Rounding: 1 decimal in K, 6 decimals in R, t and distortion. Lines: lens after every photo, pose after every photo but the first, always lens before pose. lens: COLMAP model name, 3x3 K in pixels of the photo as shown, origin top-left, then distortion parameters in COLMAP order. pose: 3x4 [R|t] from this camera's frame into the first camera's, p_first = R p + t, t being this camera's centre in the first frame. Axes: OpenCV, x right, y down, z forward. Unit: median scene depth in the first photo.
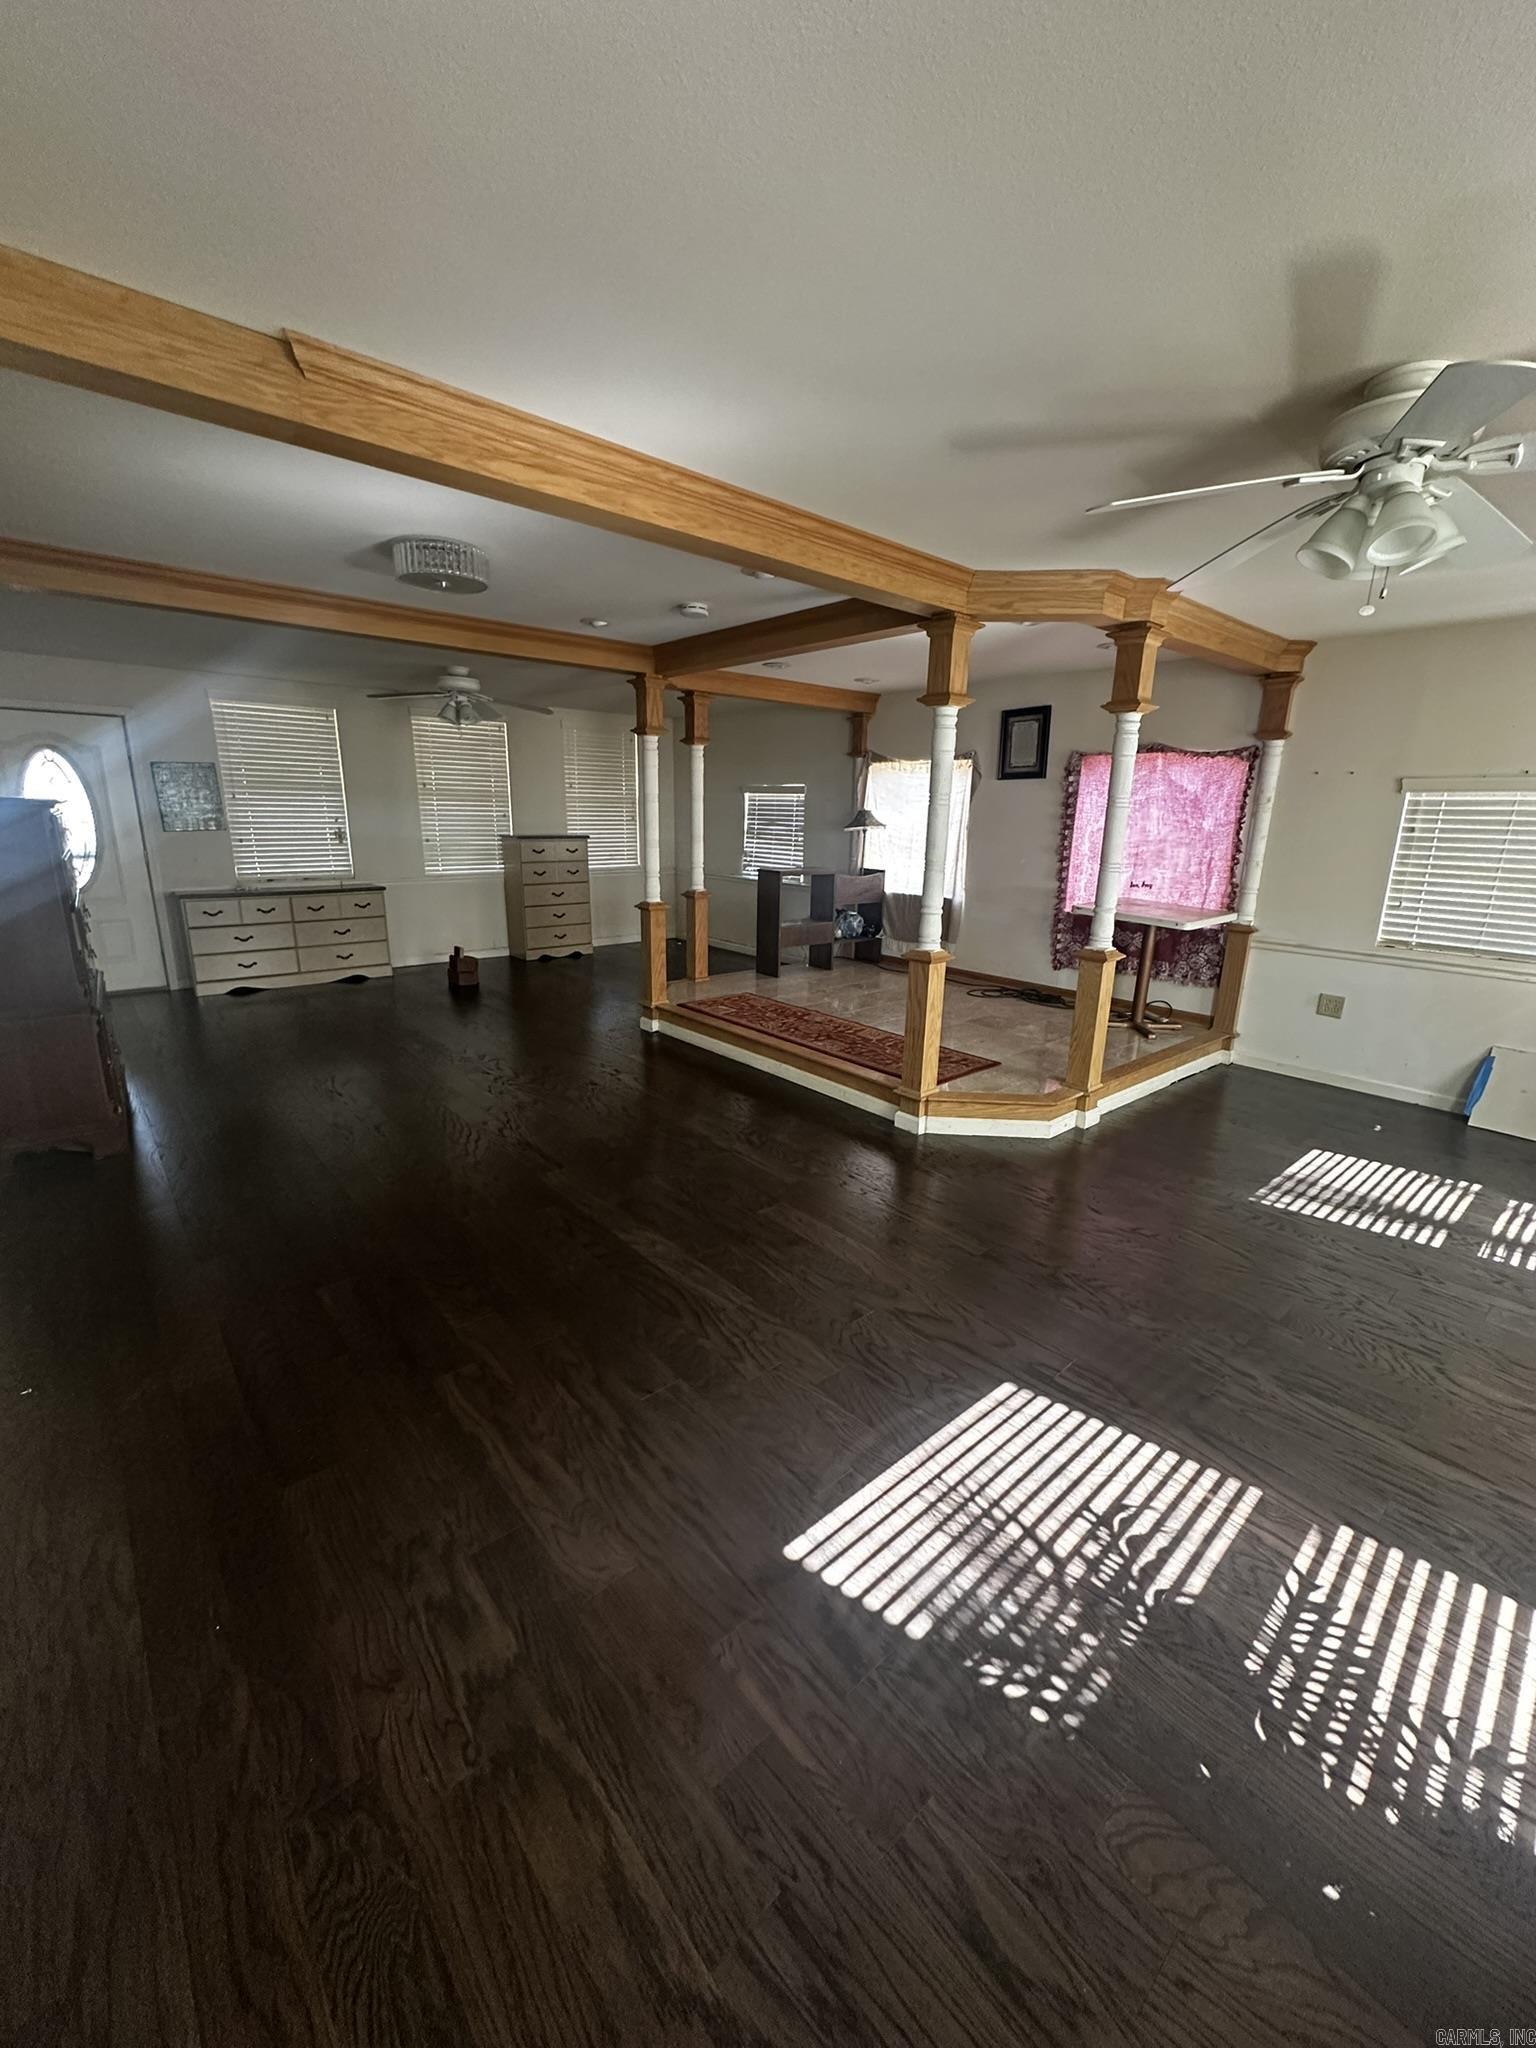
lens RADIAL K [[817.8, 0, 771.6], [0, 817.8, 1022.1], [0, 0, 1]] dist [-0.003759, 0.001012]
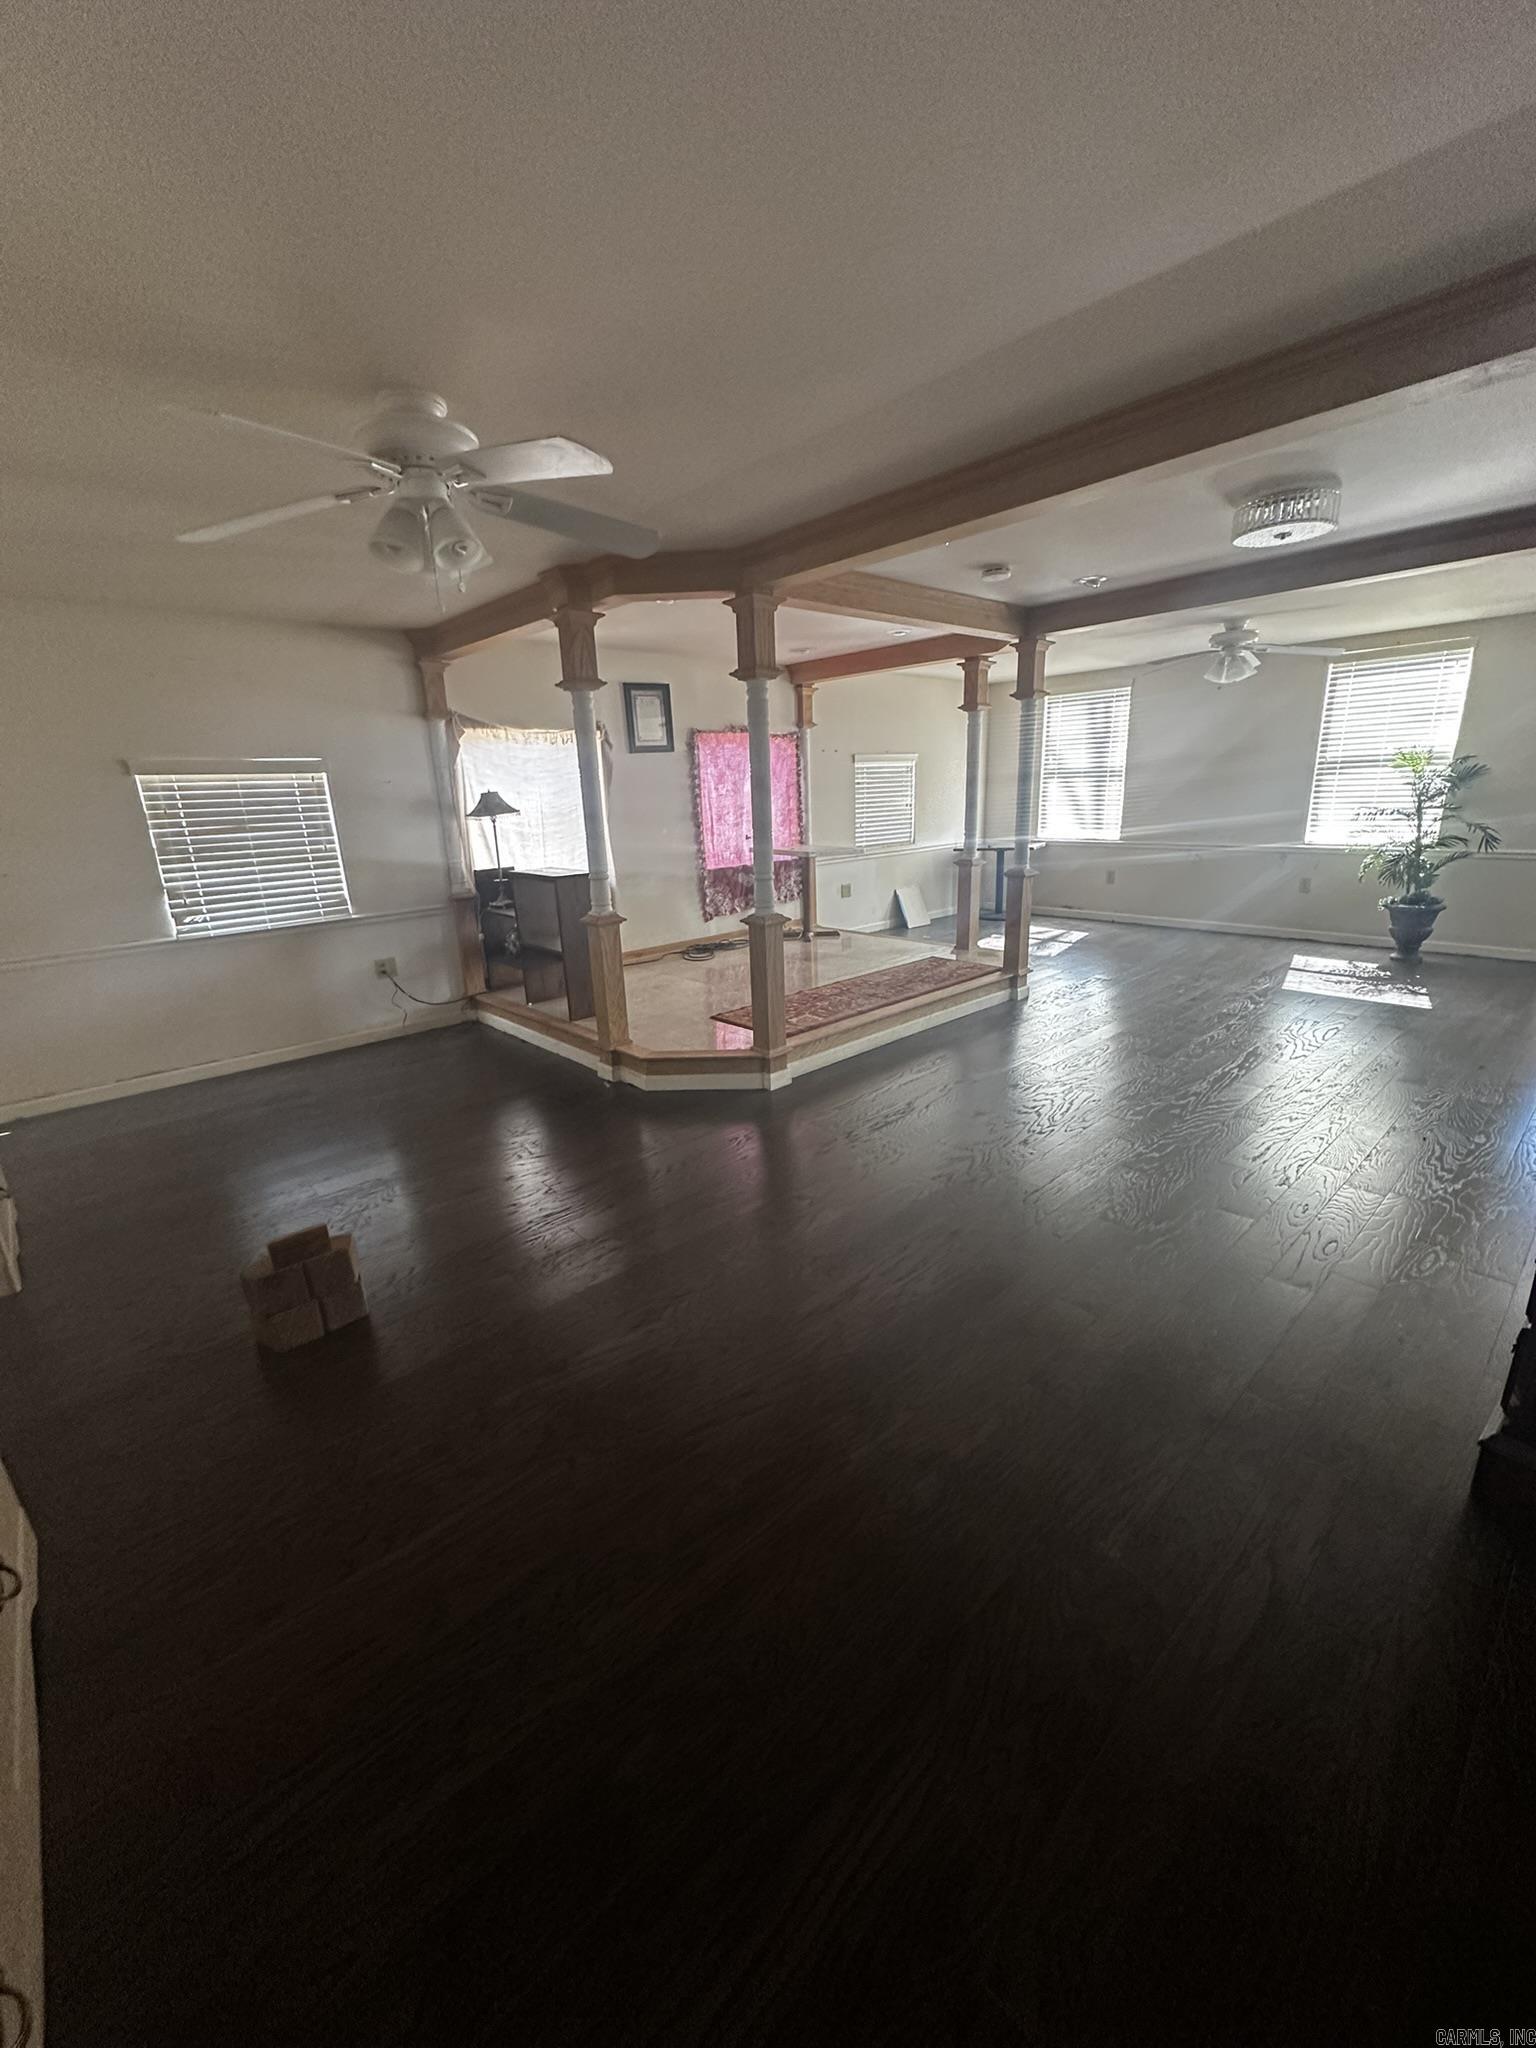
lens RADIAL K [[817.8, 0, 771.8], [0, 817.8, 1024.8], [0, 0, 1]] dist [-0.003759, 0.001012]
pose [[-0.032994, -0.301726, 0.952824, -0.802264], [0.285909, 0.910653, 0.298272, -0.252442], [-0.957689, 0.282262, 0.056220, 0.905346]]
